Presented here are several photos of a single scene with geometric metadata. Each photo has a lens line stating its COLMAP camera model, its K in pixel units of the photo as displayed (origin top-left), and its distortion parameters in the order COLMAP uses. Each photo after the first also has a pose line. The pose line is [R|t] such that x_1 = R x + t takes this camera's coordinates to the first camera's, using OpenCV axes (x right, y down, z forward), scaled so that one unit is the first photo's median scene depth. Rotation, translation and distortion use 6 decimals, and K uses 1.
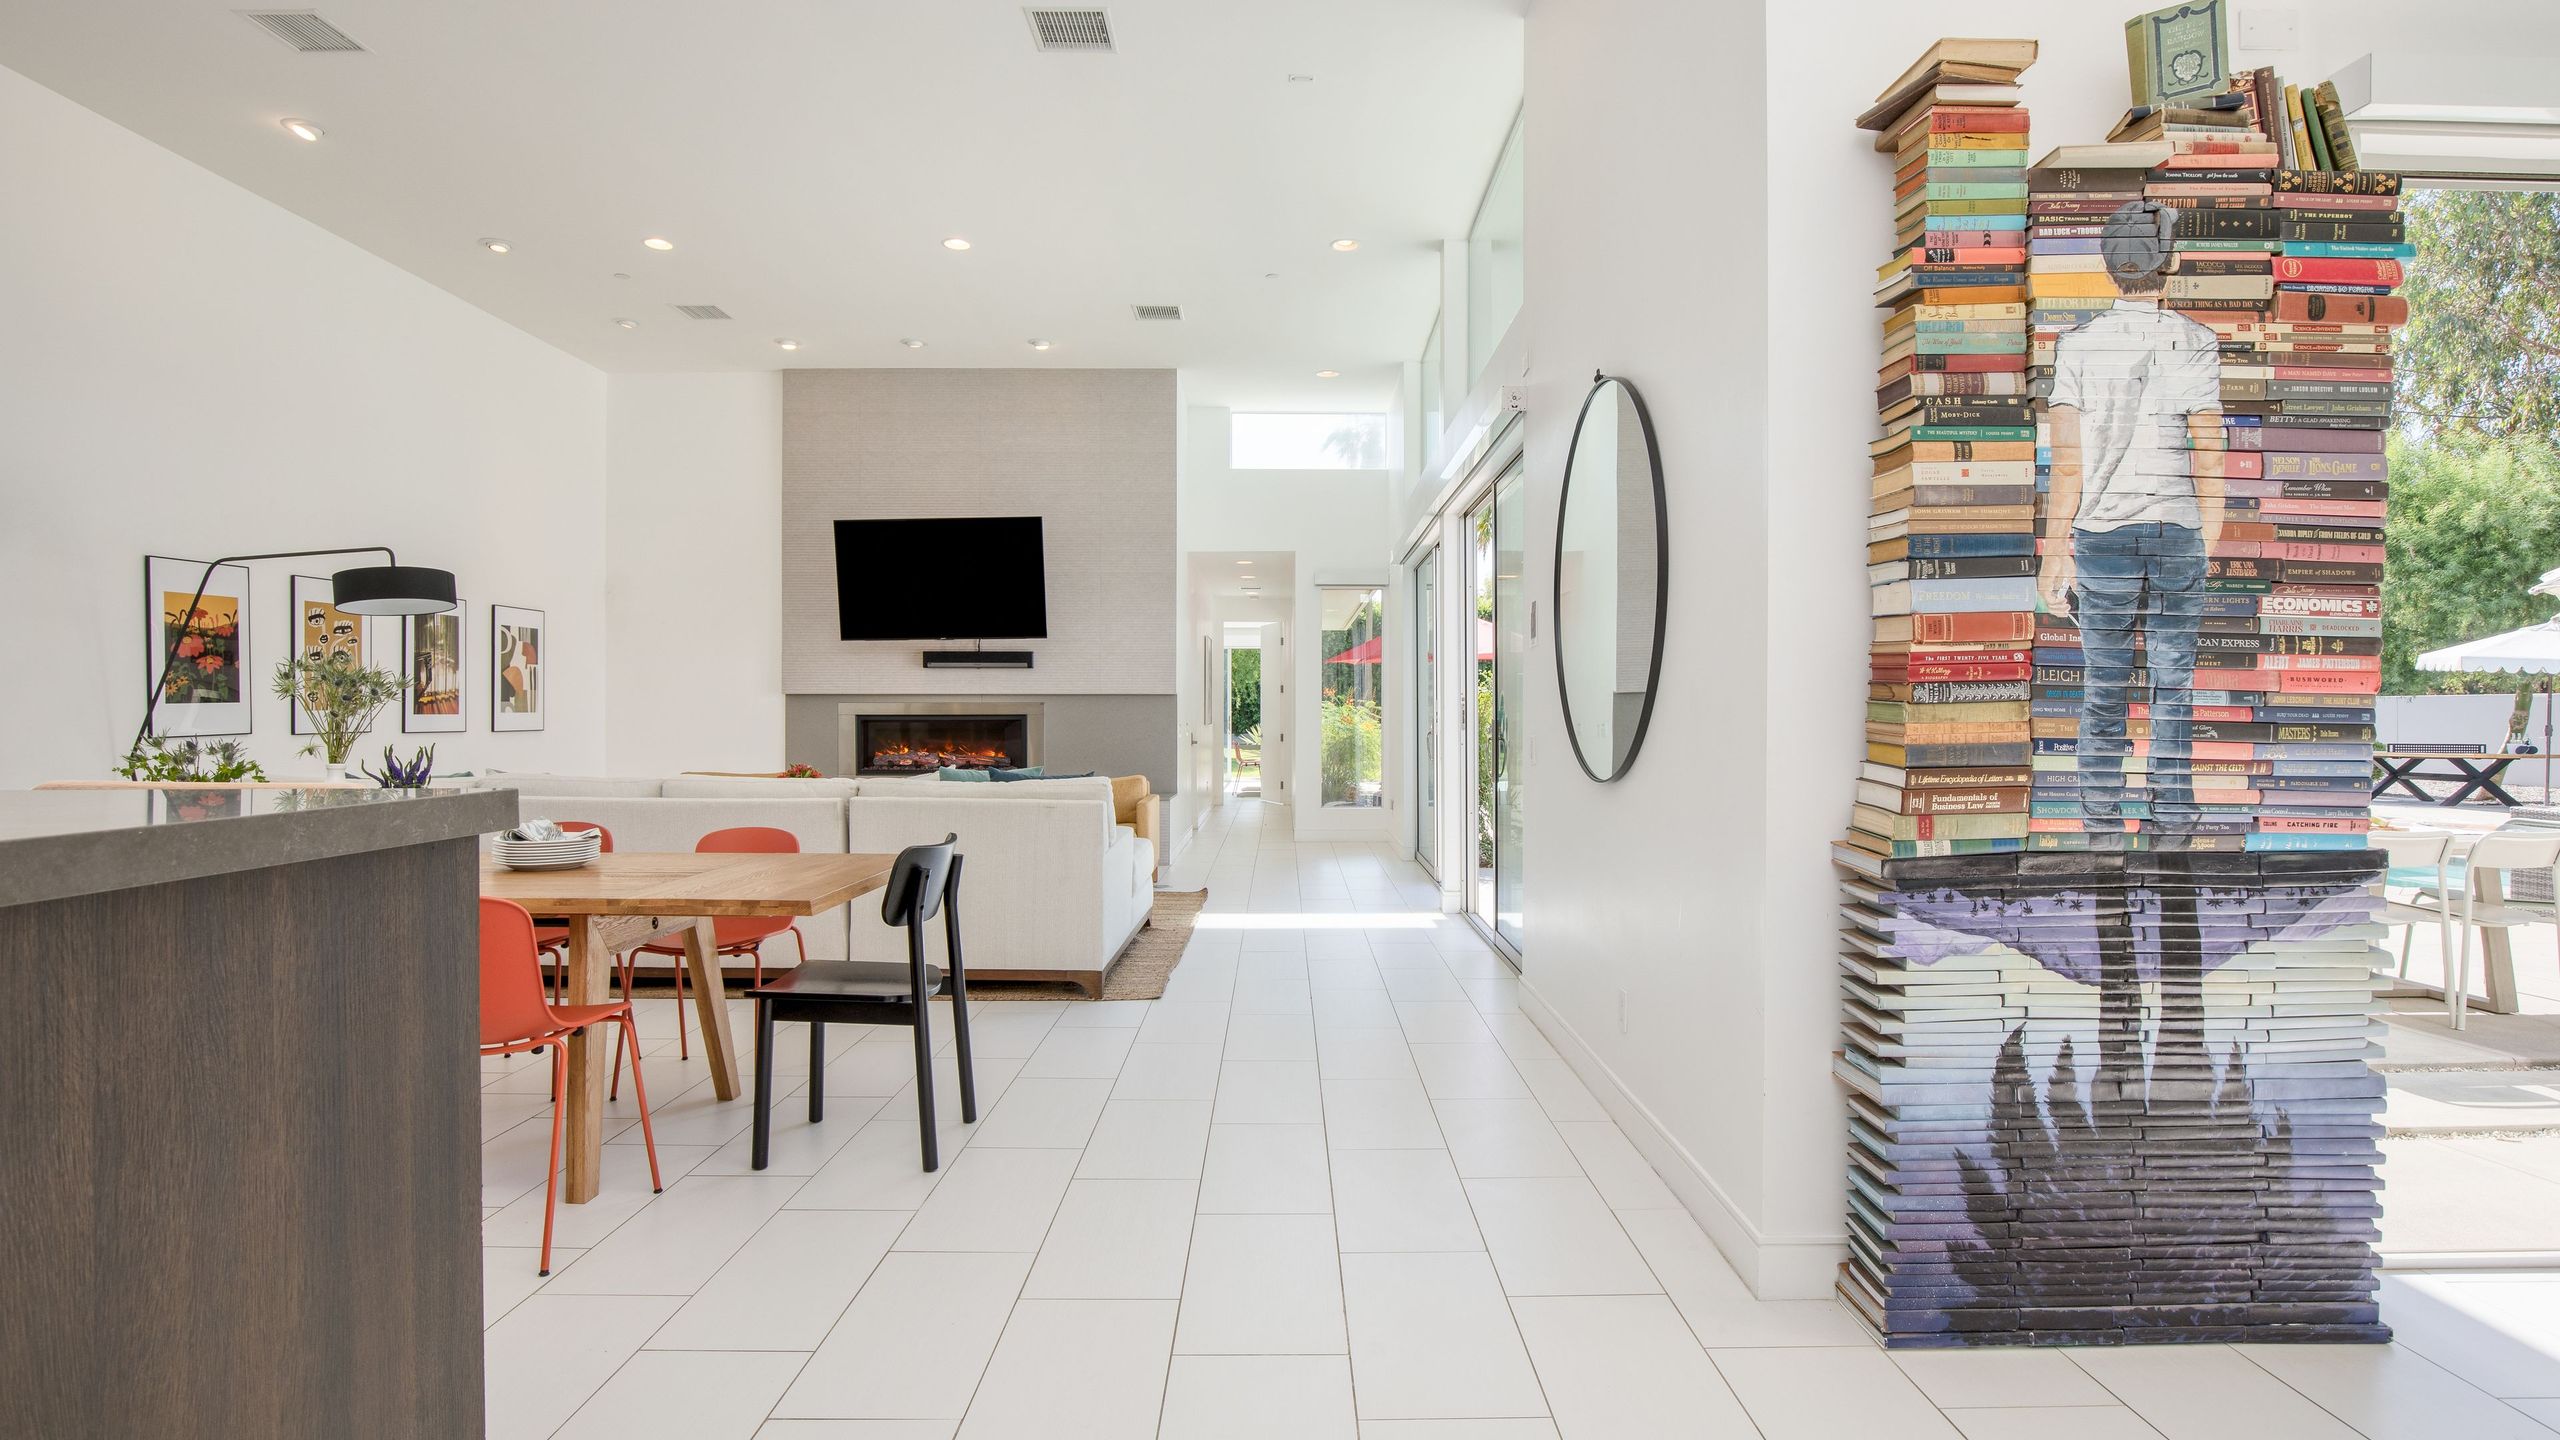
lens RADIAL K [[1235.6, 0, 1296.7], [0, 1235.6, 720.8], [0, 0, 1]] dist [-0.027118, 0.001440]
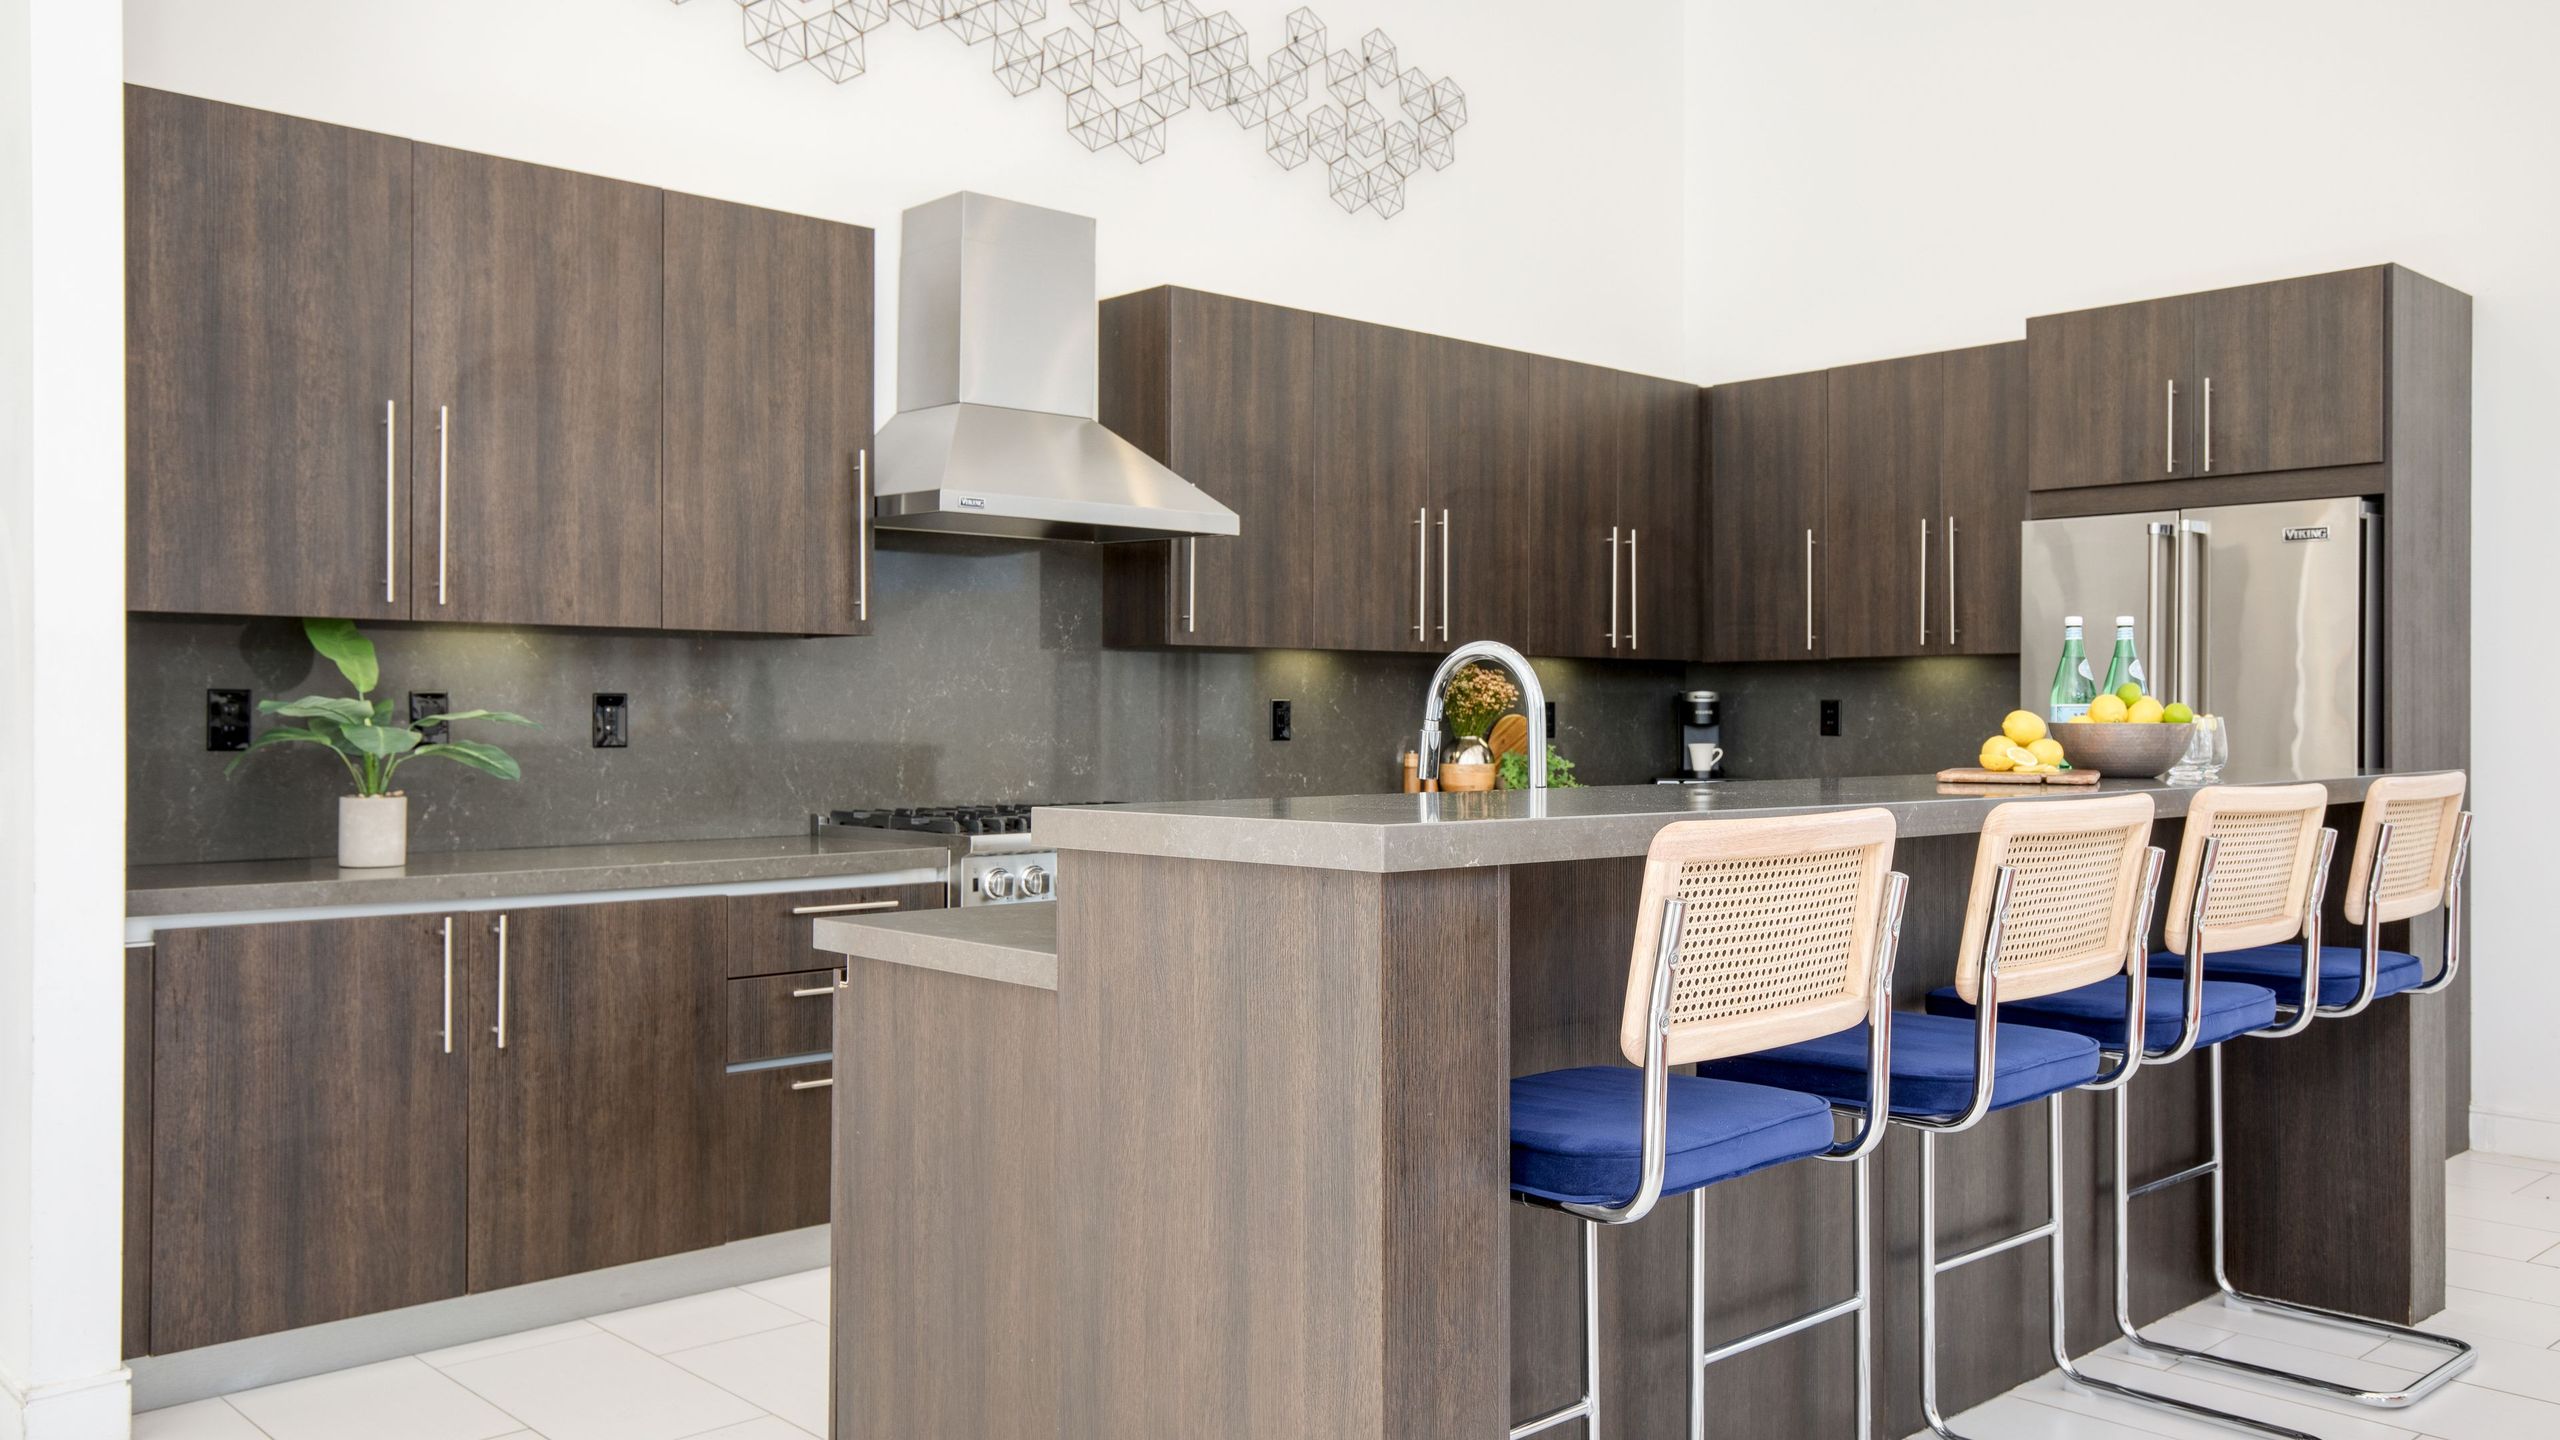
lens RADIAL K [[2000.5, 0, 1296.4], [0, 2000.5, 705.8], [0, 0, 1]] dist [0.012409, -0.016790]
pose [[-0.739519, -0.003797, -0.673125, 0.137609], [-0.003452, 0.999992, -0.001848, -0.010032], [0.673127, 0.000956, -0.739526, 0.805374]]
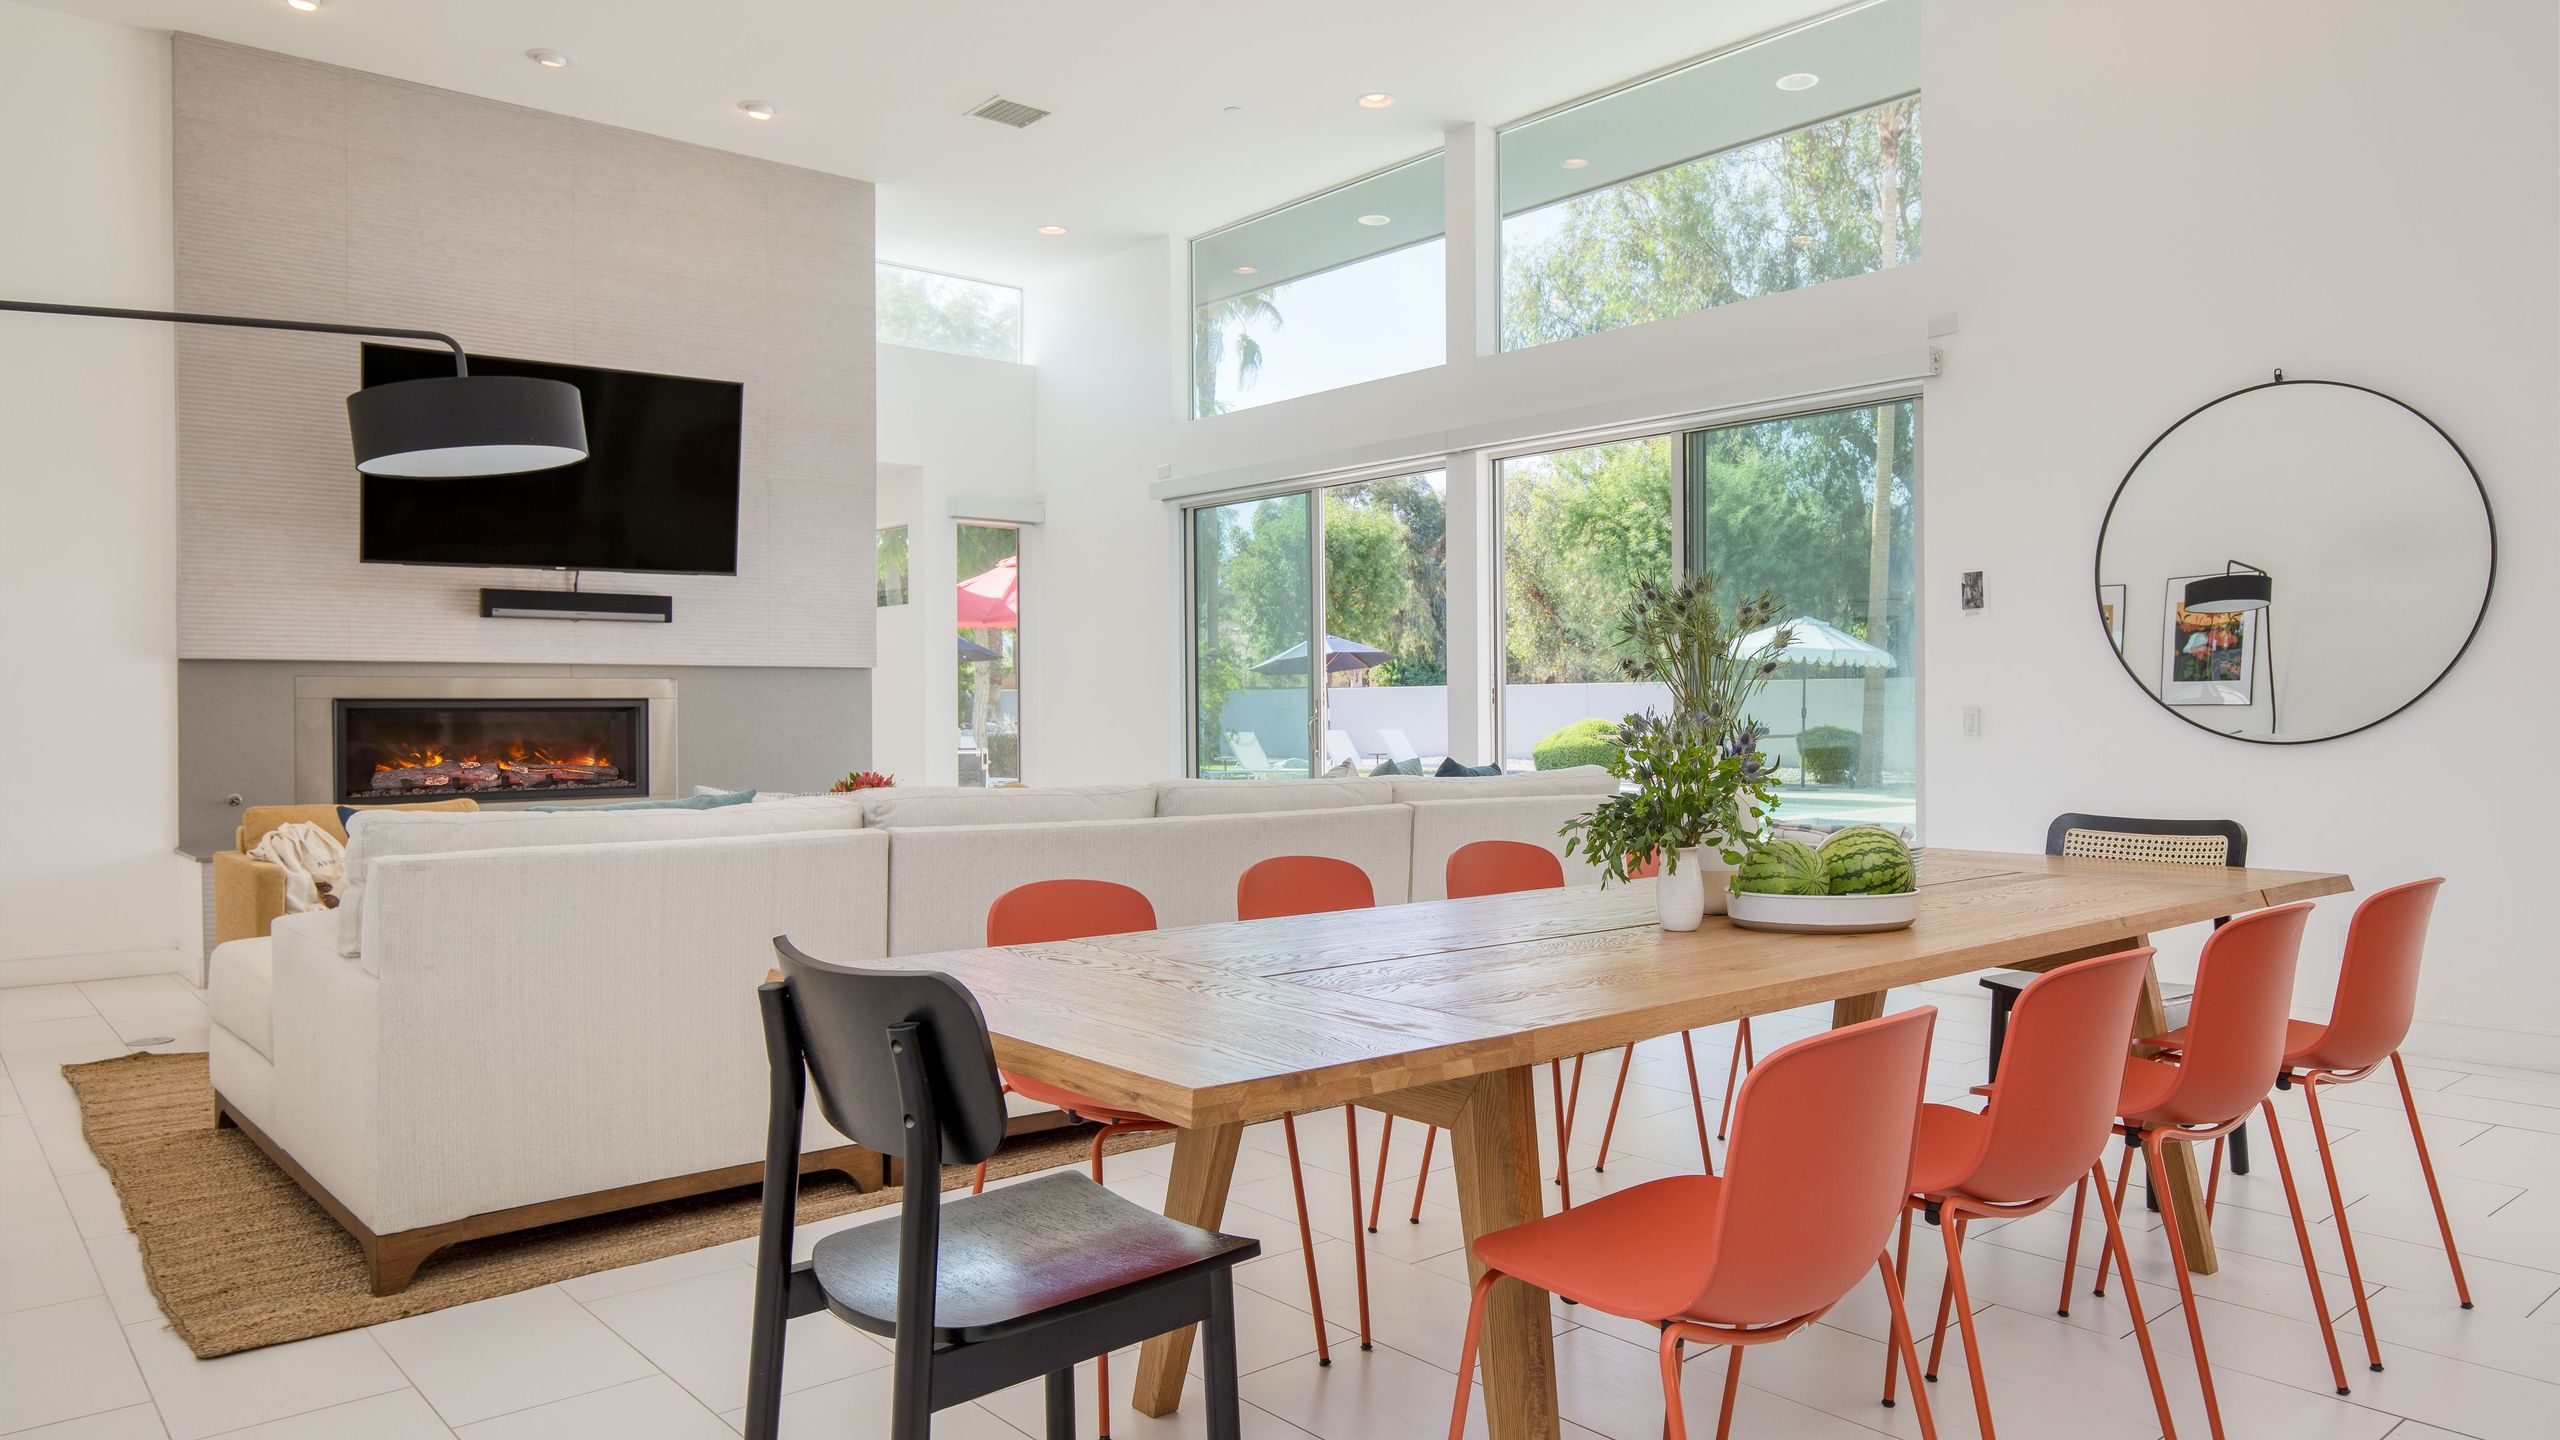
lens RADIAL K [[1676.5, 0, 1289.3], [0, 1676.5, 714.4], [0, 0, 1]] dist [0.001075, 0.006365]
pose [[0.768204, -0.006514, 0.640172, -1.499113], [0.008148, 0.999967, 0.000396, 0.016296], [-0.640153, 0.004912, 0.768232, 0.449056]]
